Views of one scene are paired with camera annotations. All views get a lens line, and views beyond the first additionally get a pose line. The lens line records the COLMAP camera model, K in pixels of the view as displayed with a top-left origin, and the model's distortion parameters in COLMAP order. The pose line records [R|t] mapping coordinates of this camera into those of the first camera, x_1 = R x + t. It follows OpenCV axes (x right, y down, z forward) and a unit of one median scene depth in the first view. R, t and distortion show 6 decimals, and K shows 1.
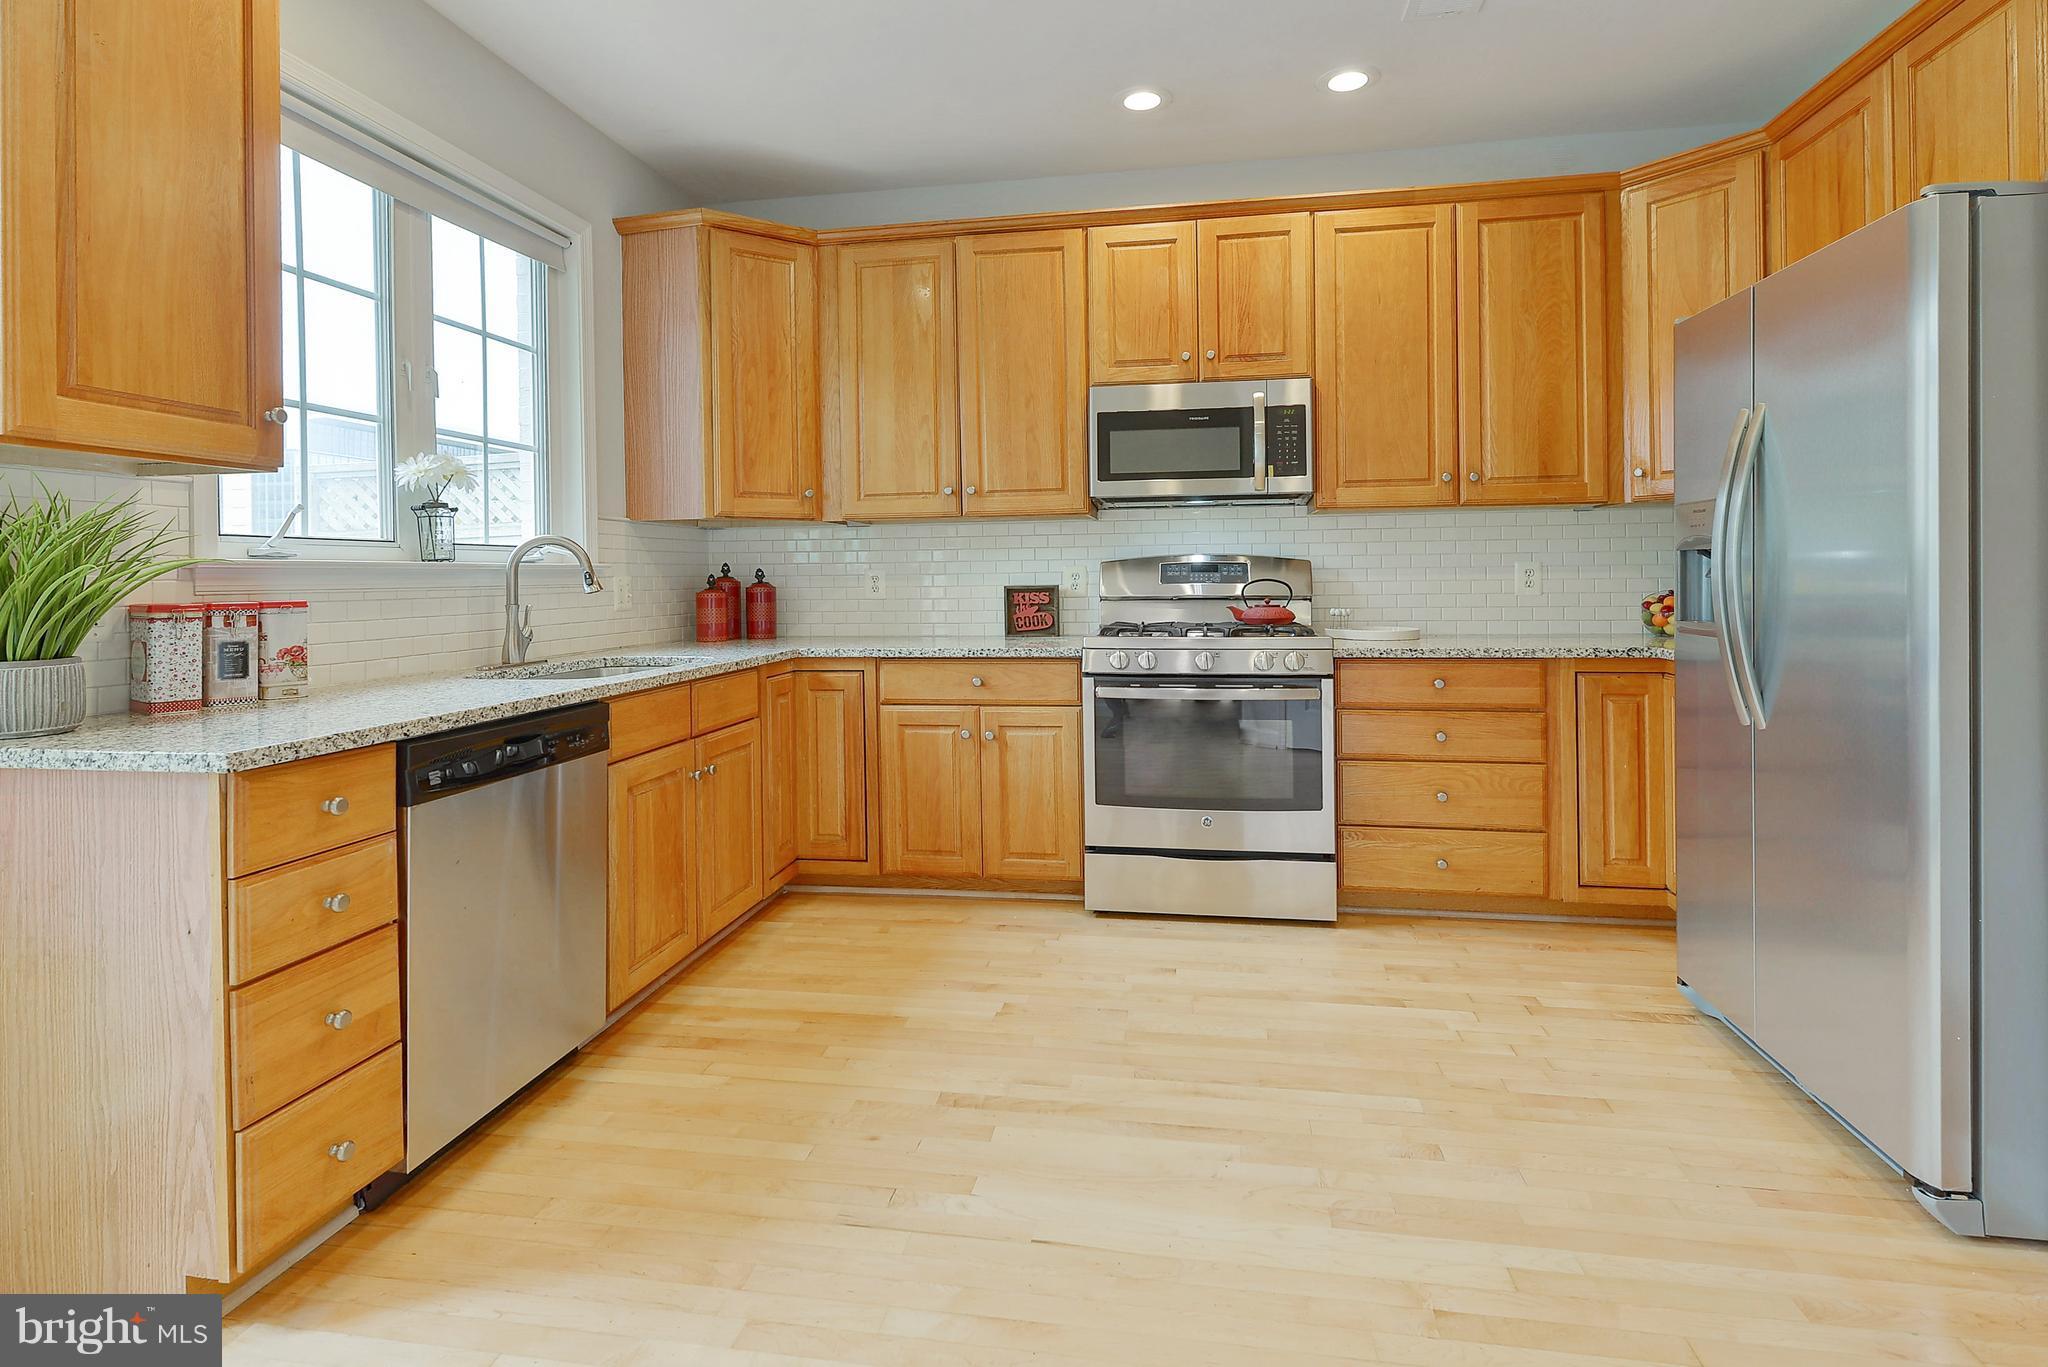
lens RADIAL K [[1010.8, 0, 1020.6], [0, 1010.8, 572.8], [0, 0, 1]] dist [0.002729, -0.000433]
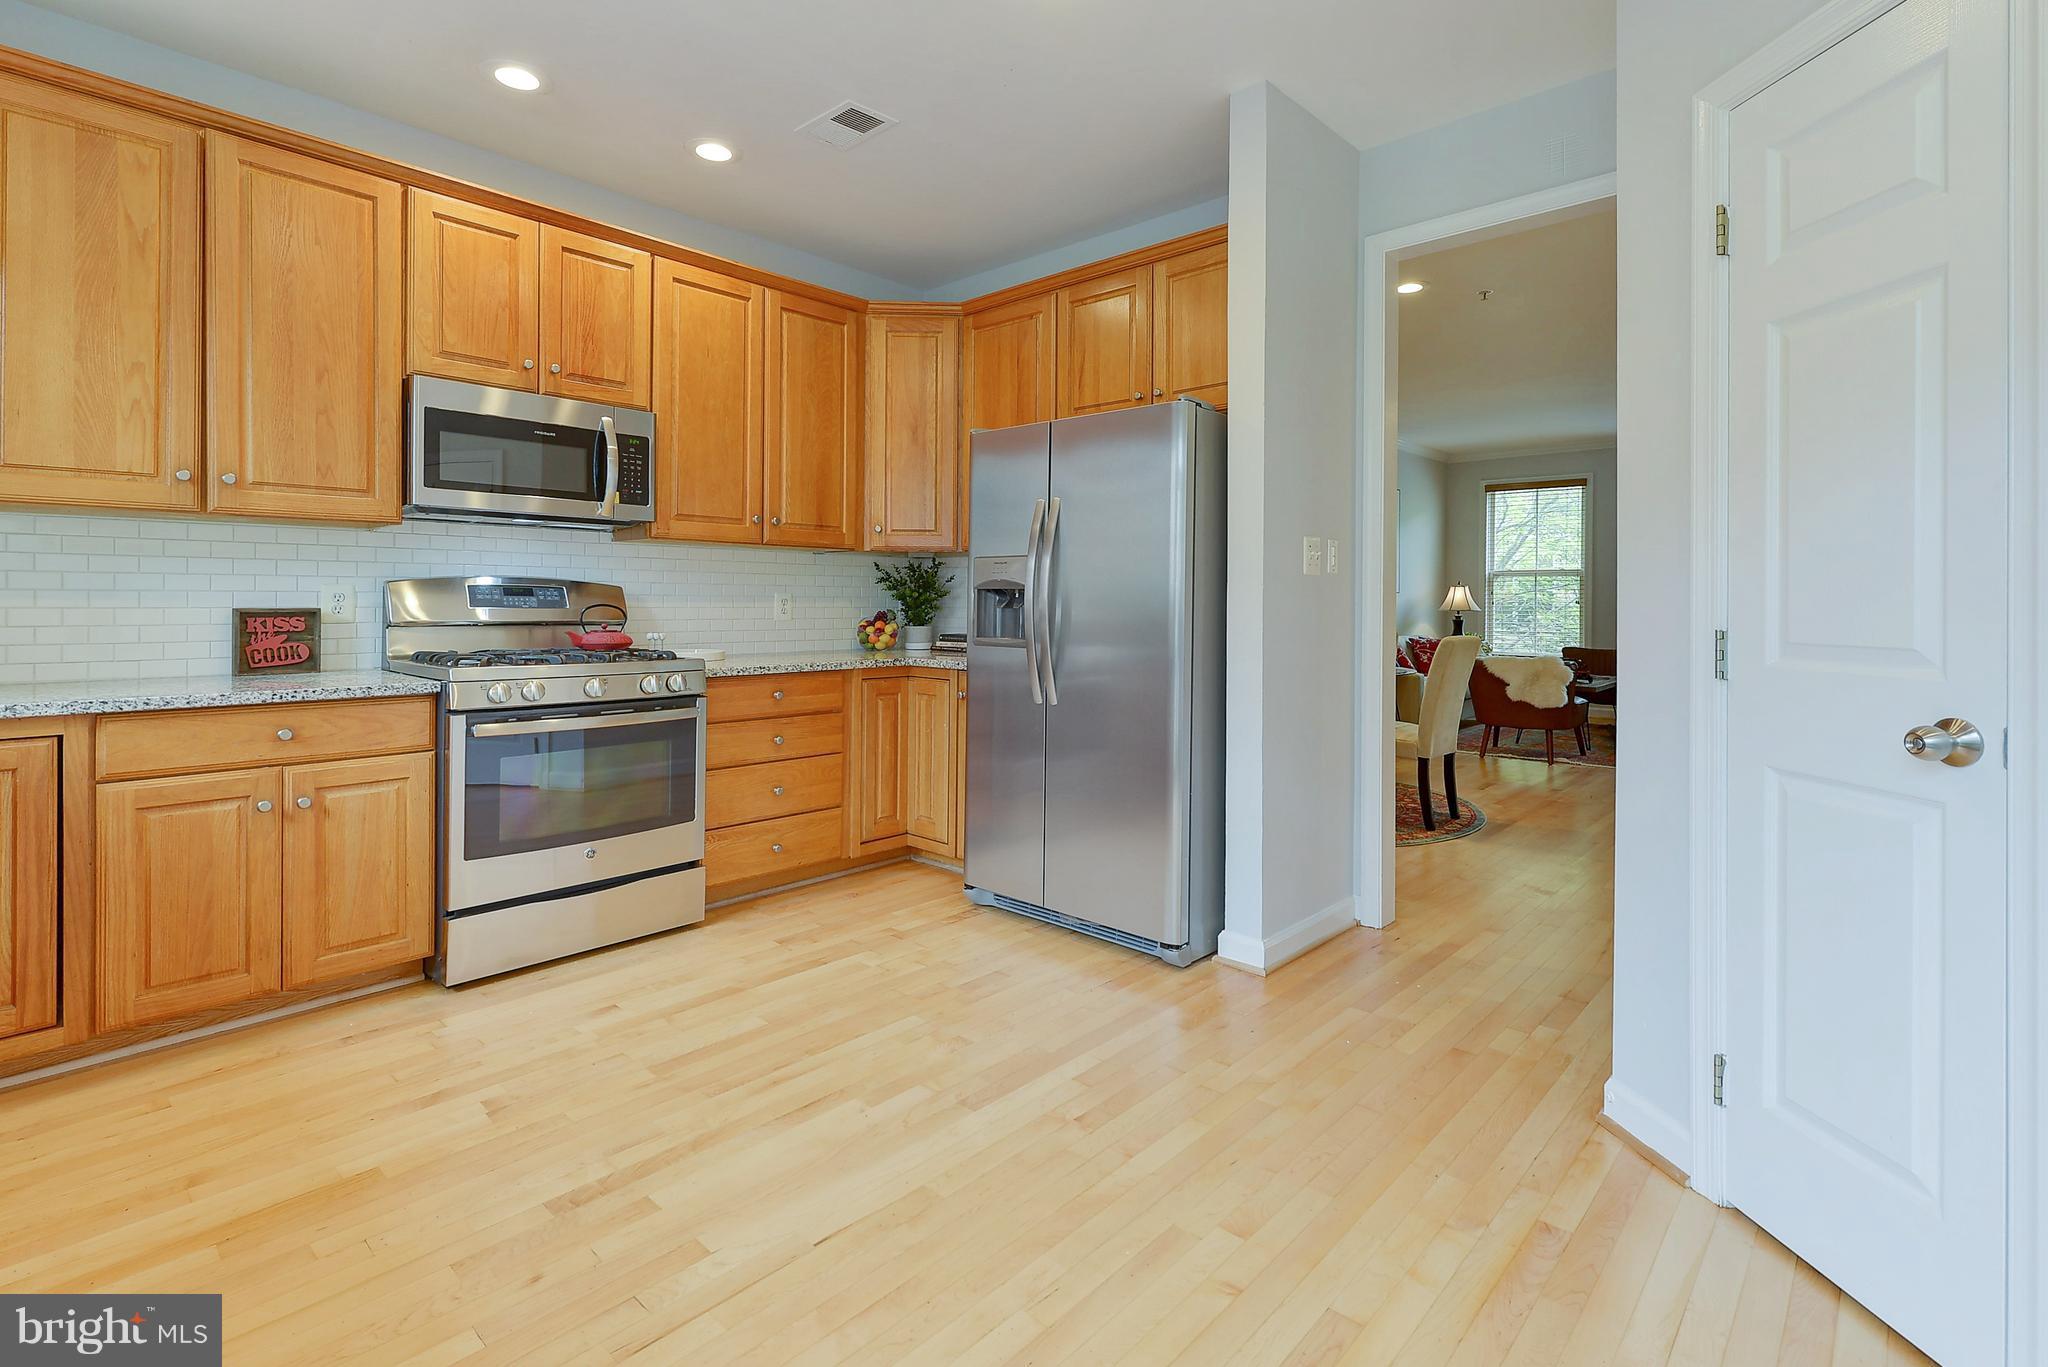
lens RADIAL K [[989.9, 0, 969.0], [0, 989.9, 598.1], [0, 0, 1]] dist [0.000950, -0.000333]
pose [[0.551050, 0.018841, 0.834260, -0.385989], [-0.016984, 0.999791, -0.011360, 0.005089], [-0.834300, -0.007909, 0.551255, 0.162491]]
